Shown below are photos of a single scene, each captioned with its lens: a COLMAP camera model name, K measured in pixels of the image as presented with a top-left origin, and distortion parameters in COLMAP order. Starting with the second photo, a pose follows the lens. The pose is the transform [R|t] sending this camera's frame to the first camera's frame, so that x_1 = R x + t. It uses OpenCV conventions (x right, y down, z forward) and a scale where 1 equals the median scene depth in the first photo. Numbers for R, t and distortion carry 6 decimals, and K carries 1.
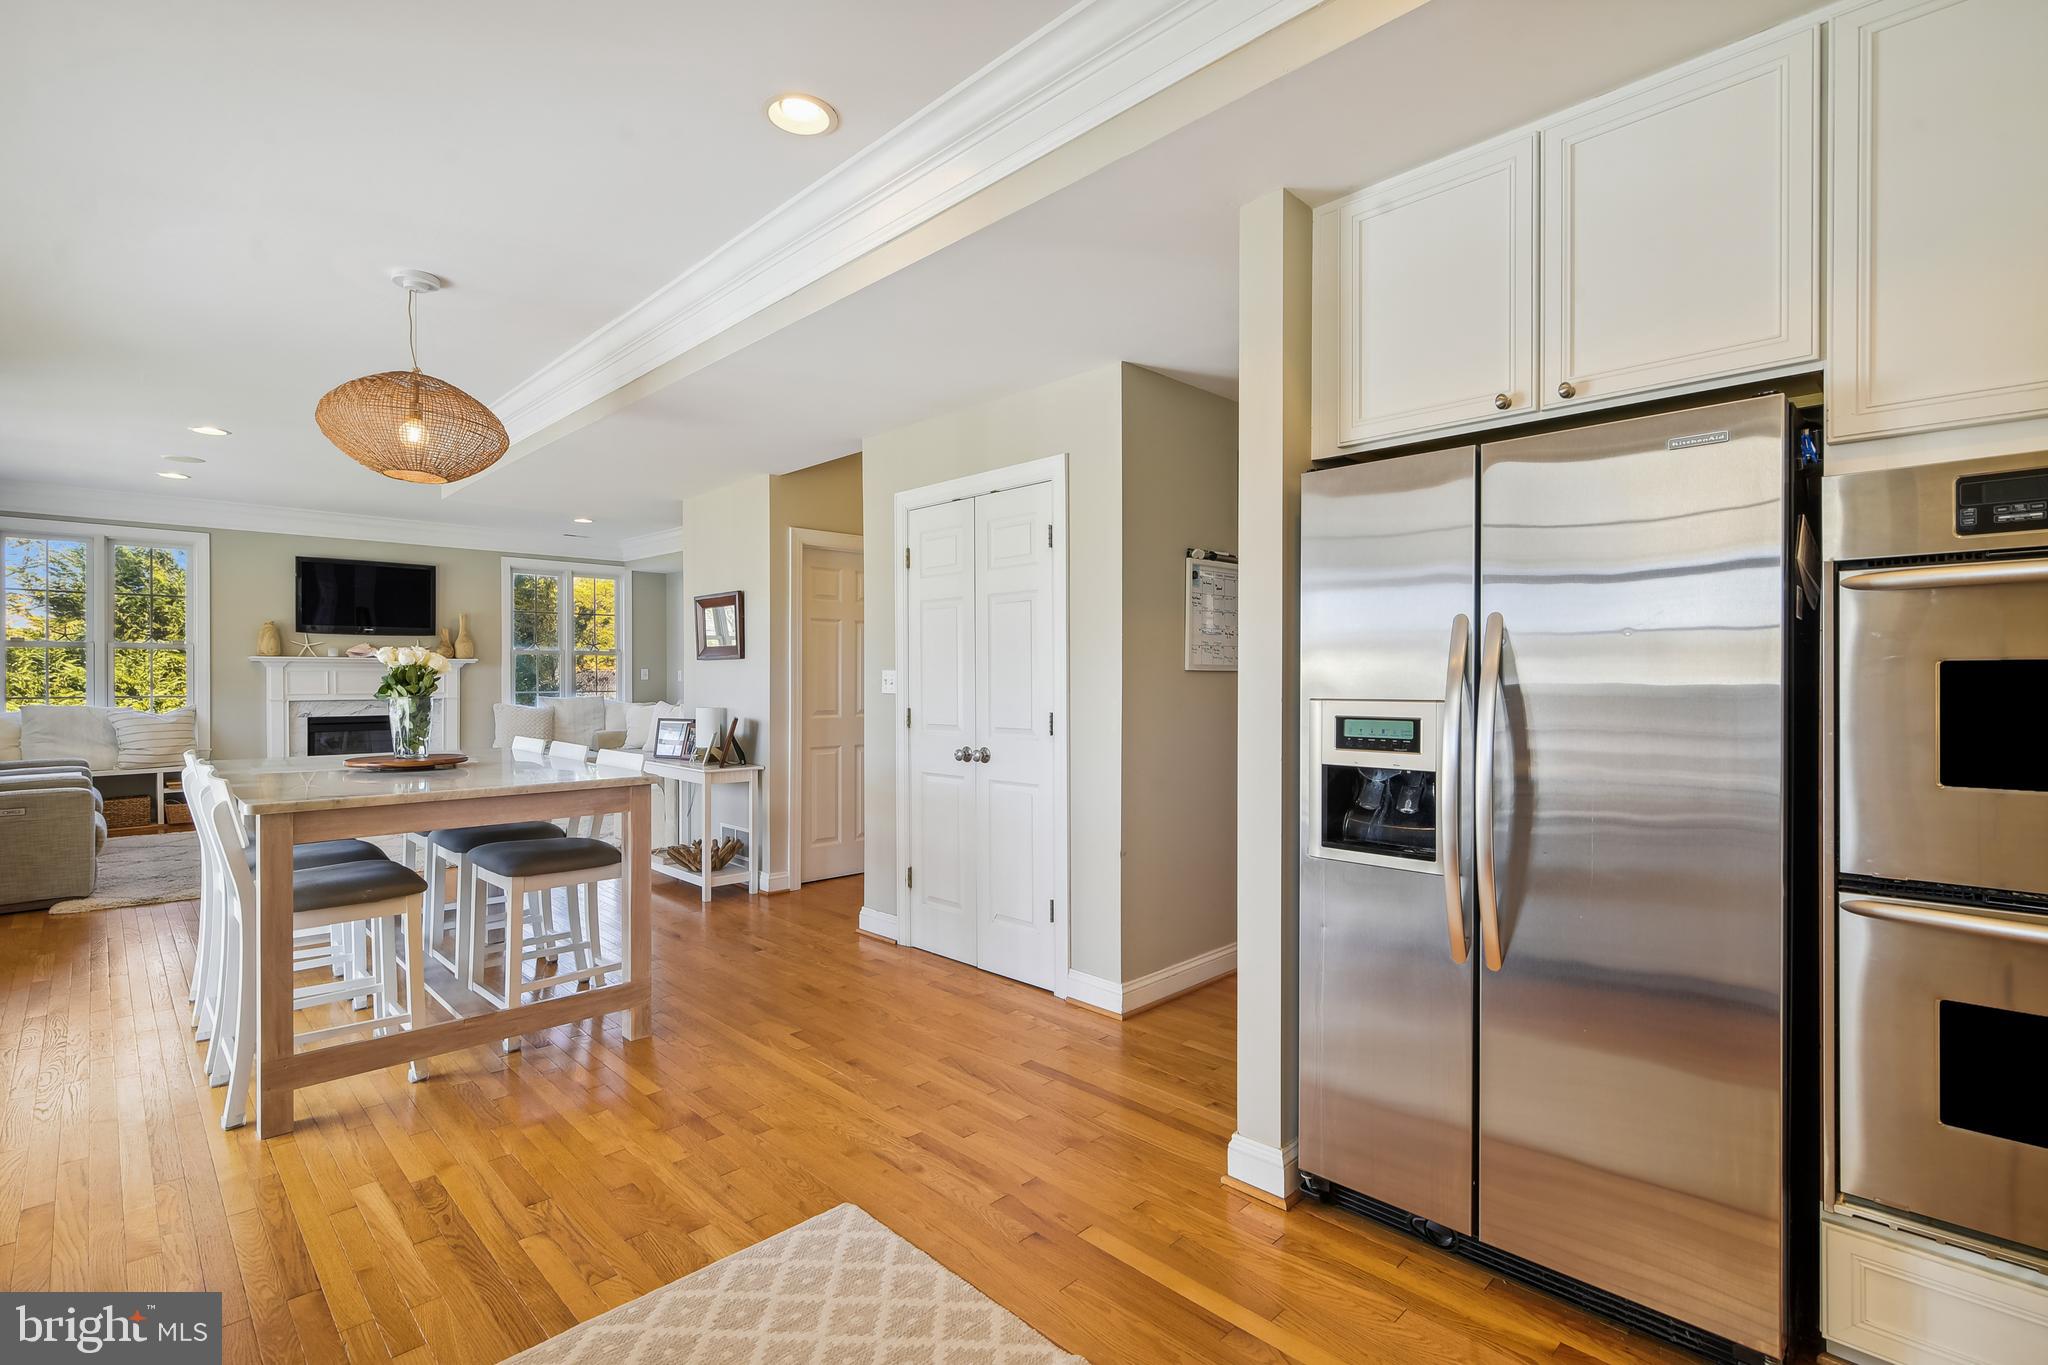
lens RADIAL K [[954.9, 0, 1024.8], [0, 954.9, 682.5], [0, 0, 1]] dist [-0.004679, 0.002916]
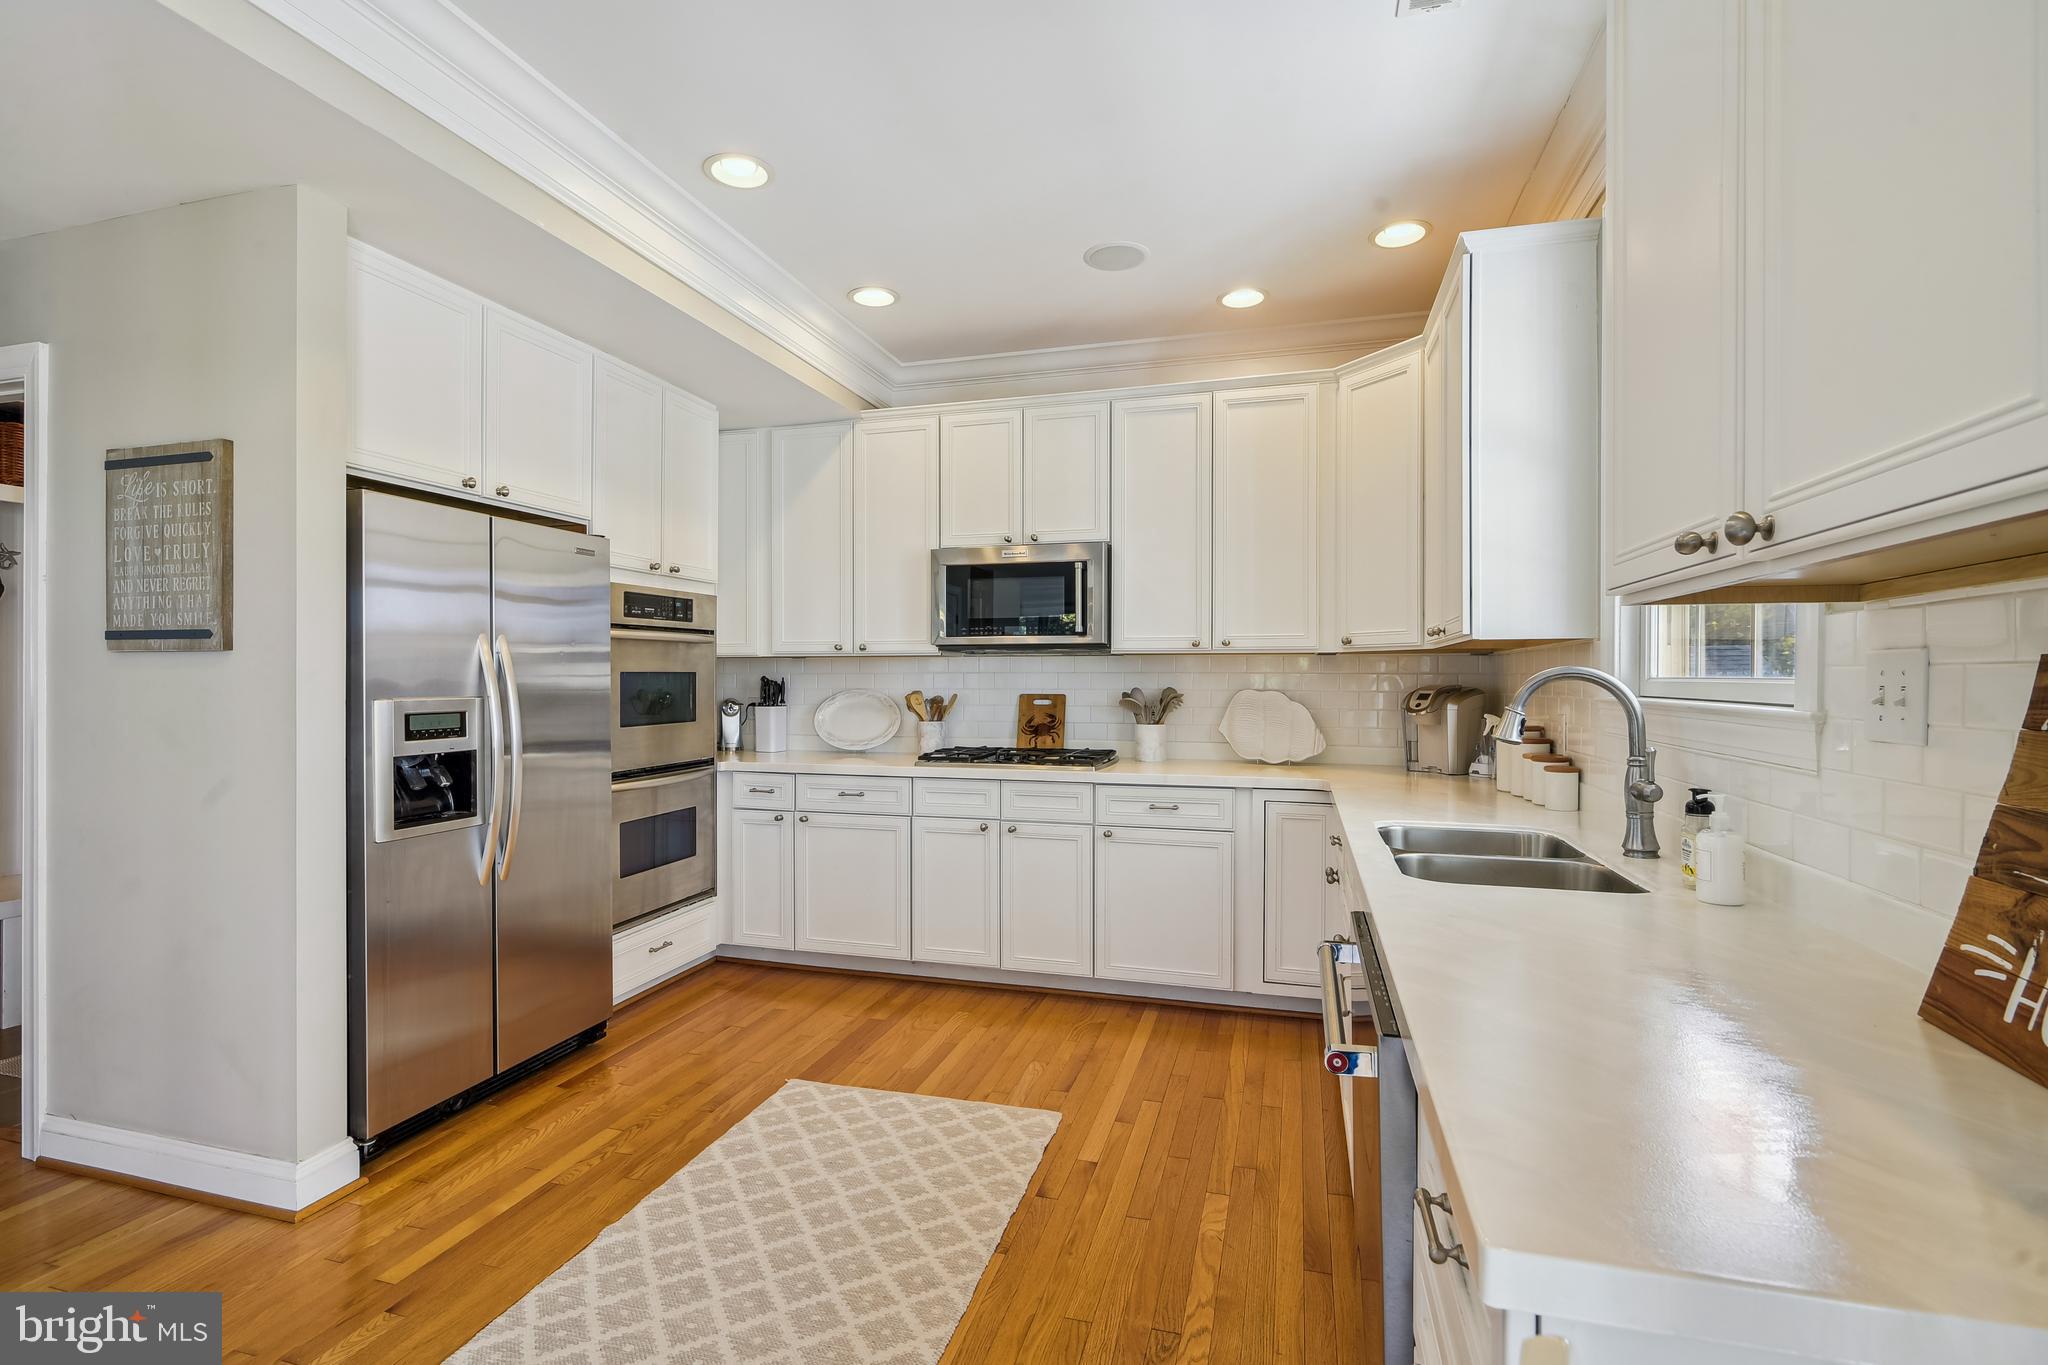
lens RADIAL K [[954.9, 0, 1016.1], [0, 954.9, 680.8], [0, 0, 1]] dist [-0.004679, 0.002916]
pose [[-0.478911, -0.004813, 0.877850, -1.091255], [0.002219, 0.999975, 0.006694, -0.010573], [-0.877860, 0.005154, -0.478889, 0.953237]]
